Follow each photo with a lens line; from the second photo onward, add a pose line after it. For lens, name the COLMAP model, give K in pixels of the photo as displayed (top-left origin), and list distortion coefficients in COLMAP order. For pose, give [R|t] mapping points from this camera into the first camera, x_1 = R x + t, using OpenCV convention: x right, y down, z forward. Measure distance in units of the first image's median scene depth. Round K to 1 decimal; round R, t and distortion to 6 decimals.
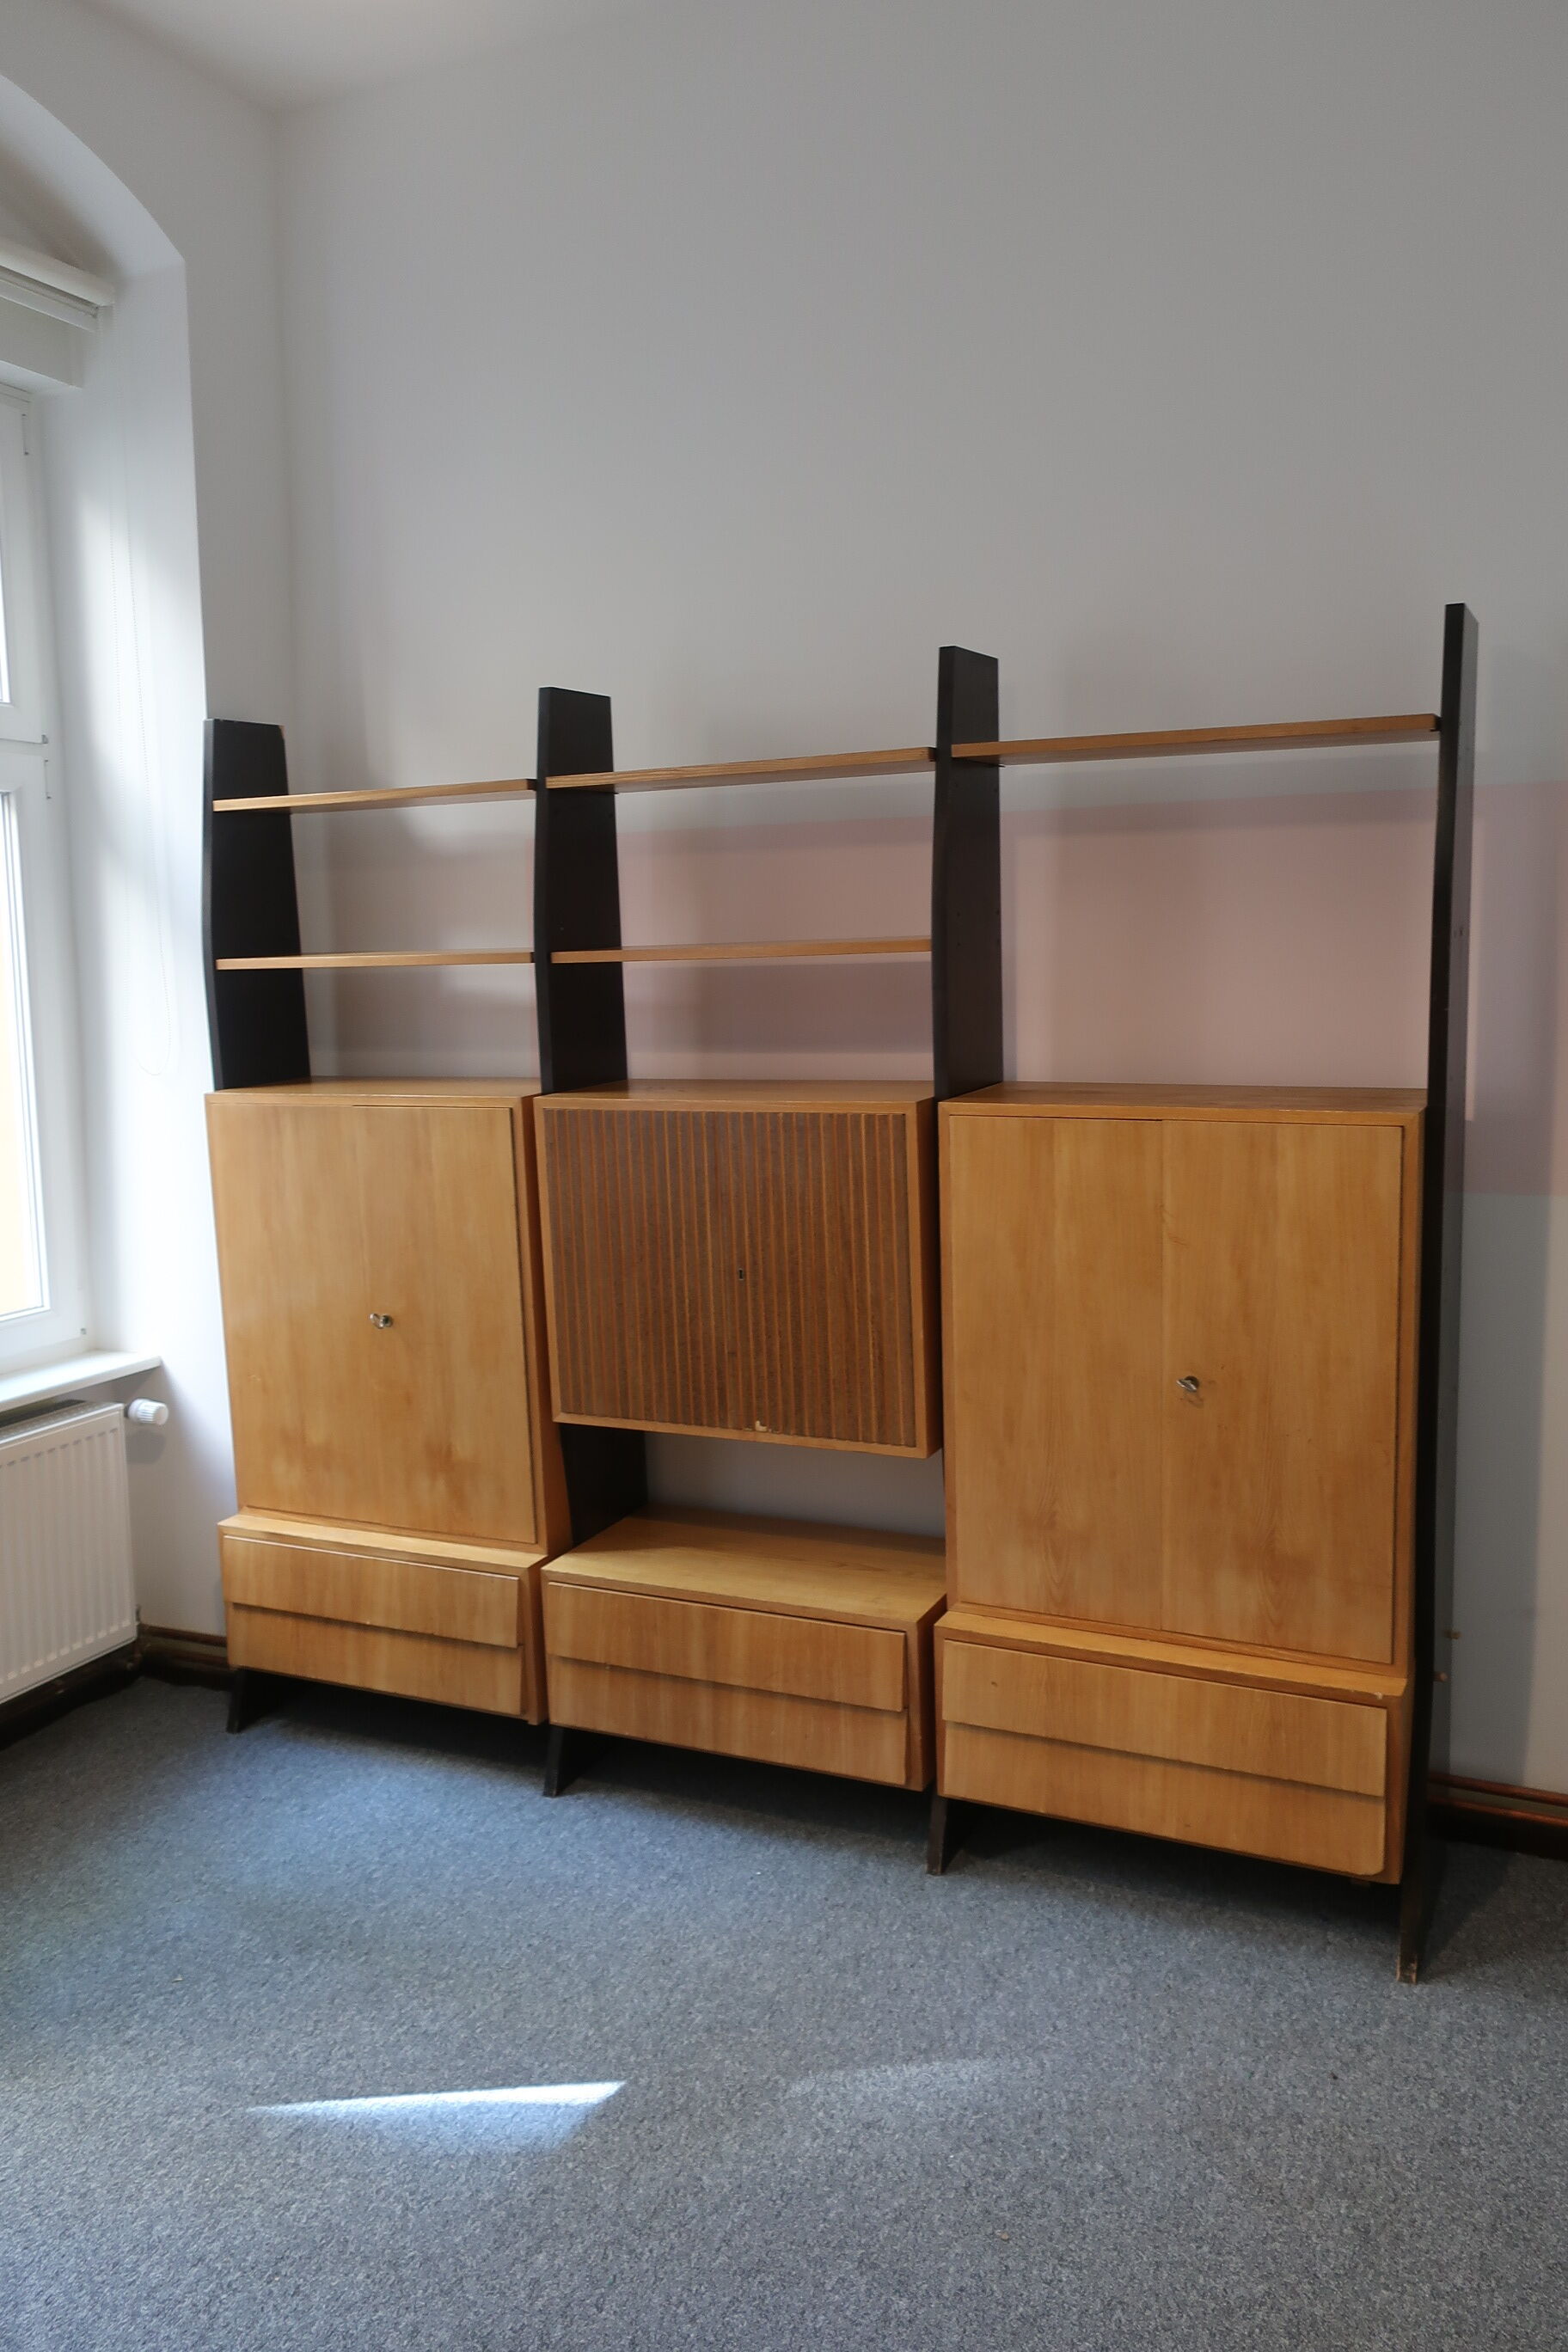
lens RADIAL K [[1854.0, 0, 772.0], [0, 1854.0, 1162.7], [0, 0, 1]] dist [0.003919, 0.003114]
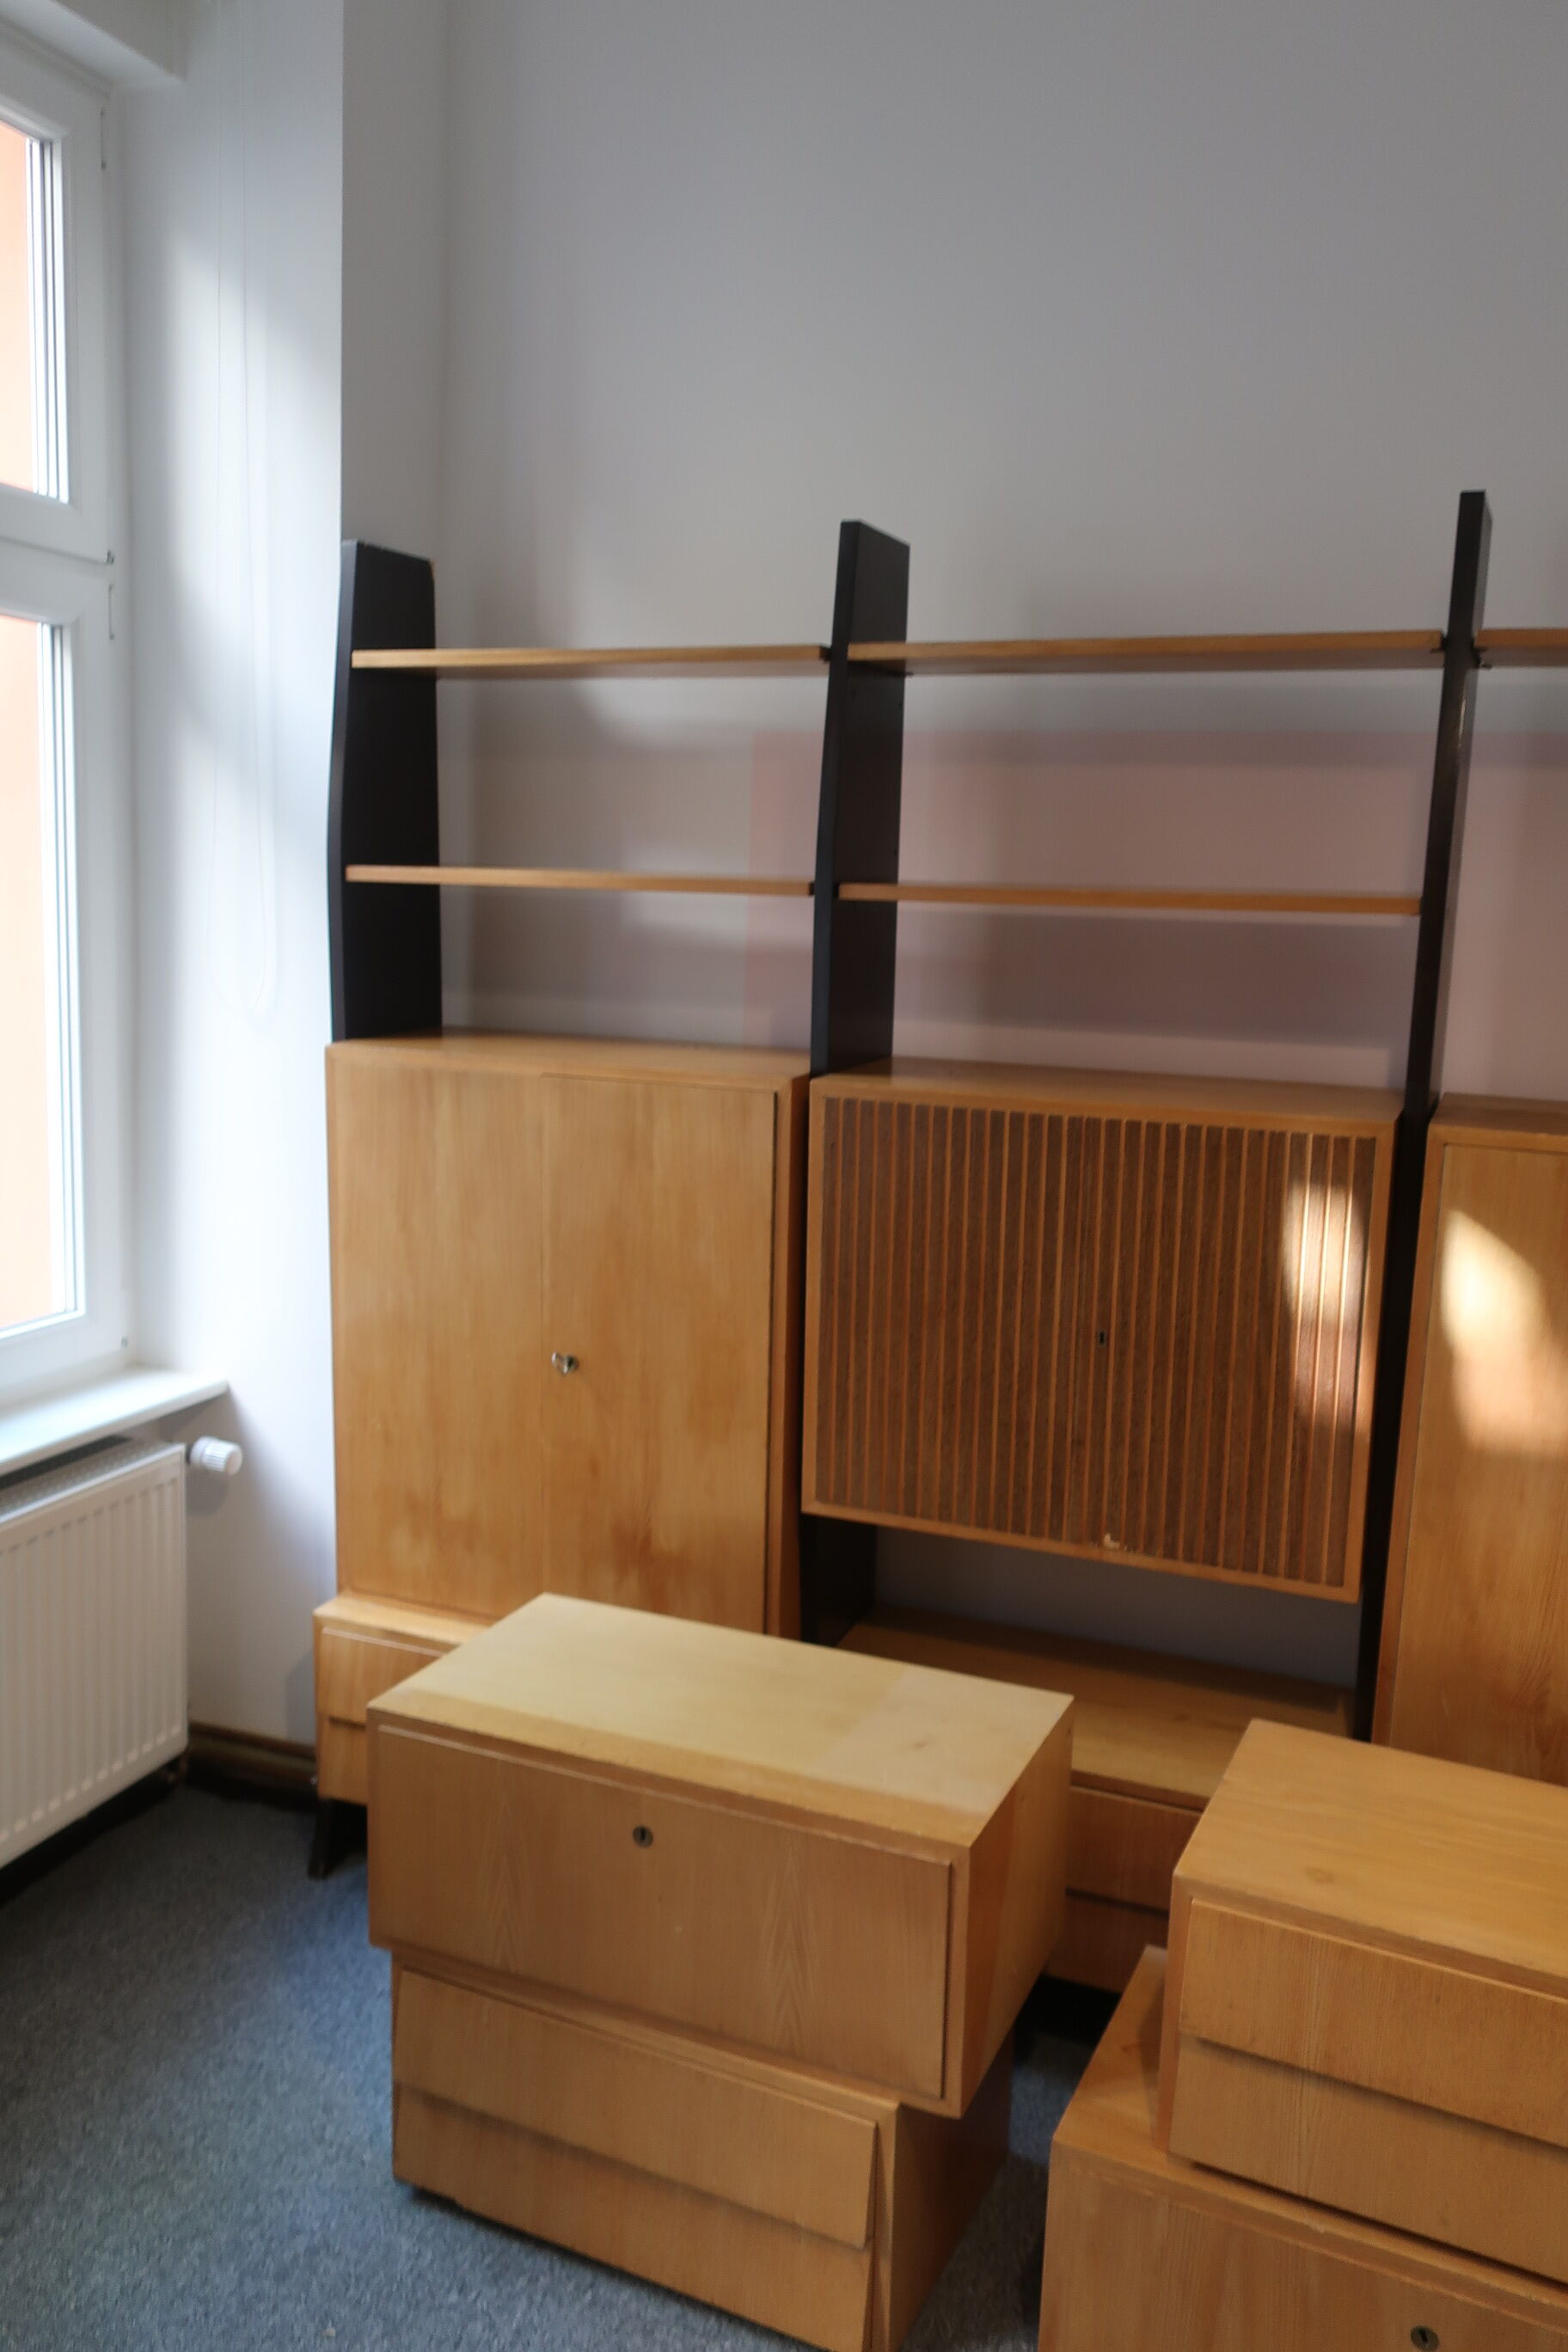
lens RADIAL K [[1854.0, 0, 782.7], [0, 1854.0, 1161.6], [0, 0, 1]] dist [0.003919, 0.003114]
pose [[0.996396, 0.047817, 0.070061, -0.198294], [-0.050074, 0.998270, 0.030812, -0.026073], [-0.068466, -0.034209, 0.997067, 0.276888]]
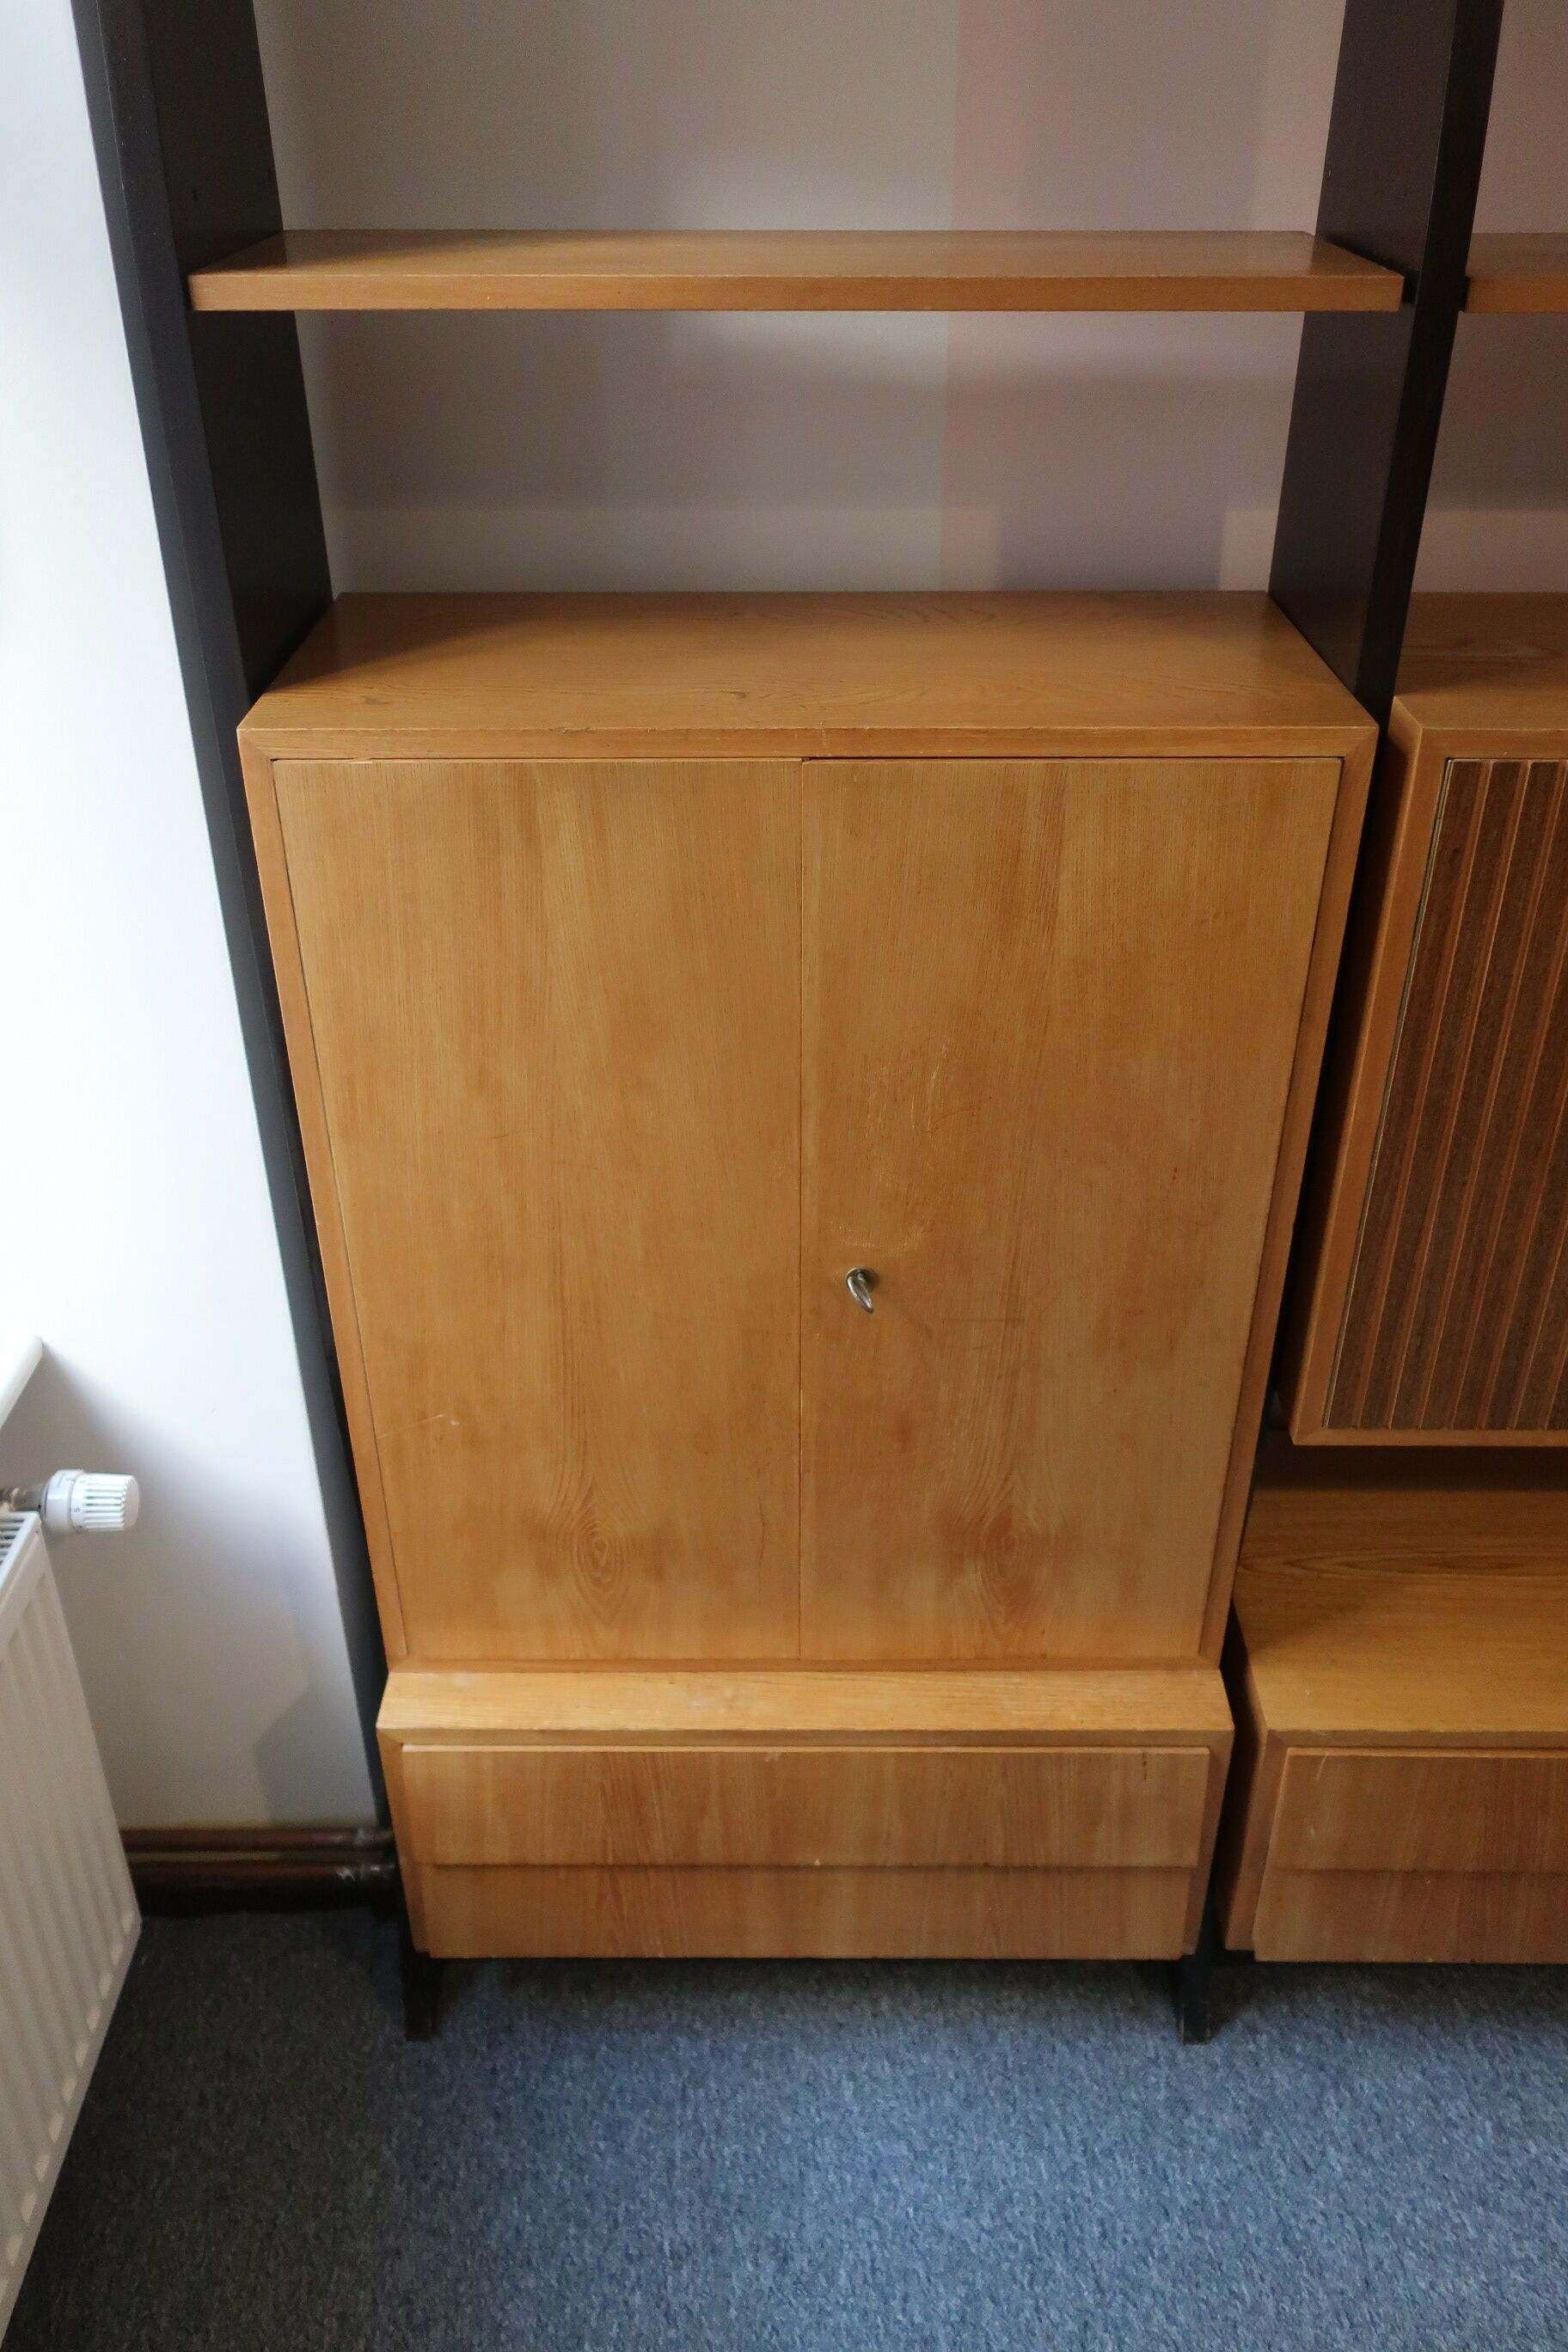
lens RADIAL K [[1854.0, 0, 774.6], [0, 1854.0, 1163.4], [0, 0, 1]] dist [0.003919, 0.003114]
pose [[0.905081, -0.193478, 0.378675, -0.412616], [0.028576, 0.916159, 0.399796, -0.109796], [-0.424278, -0.351026, 0.834727, 0.757726]]
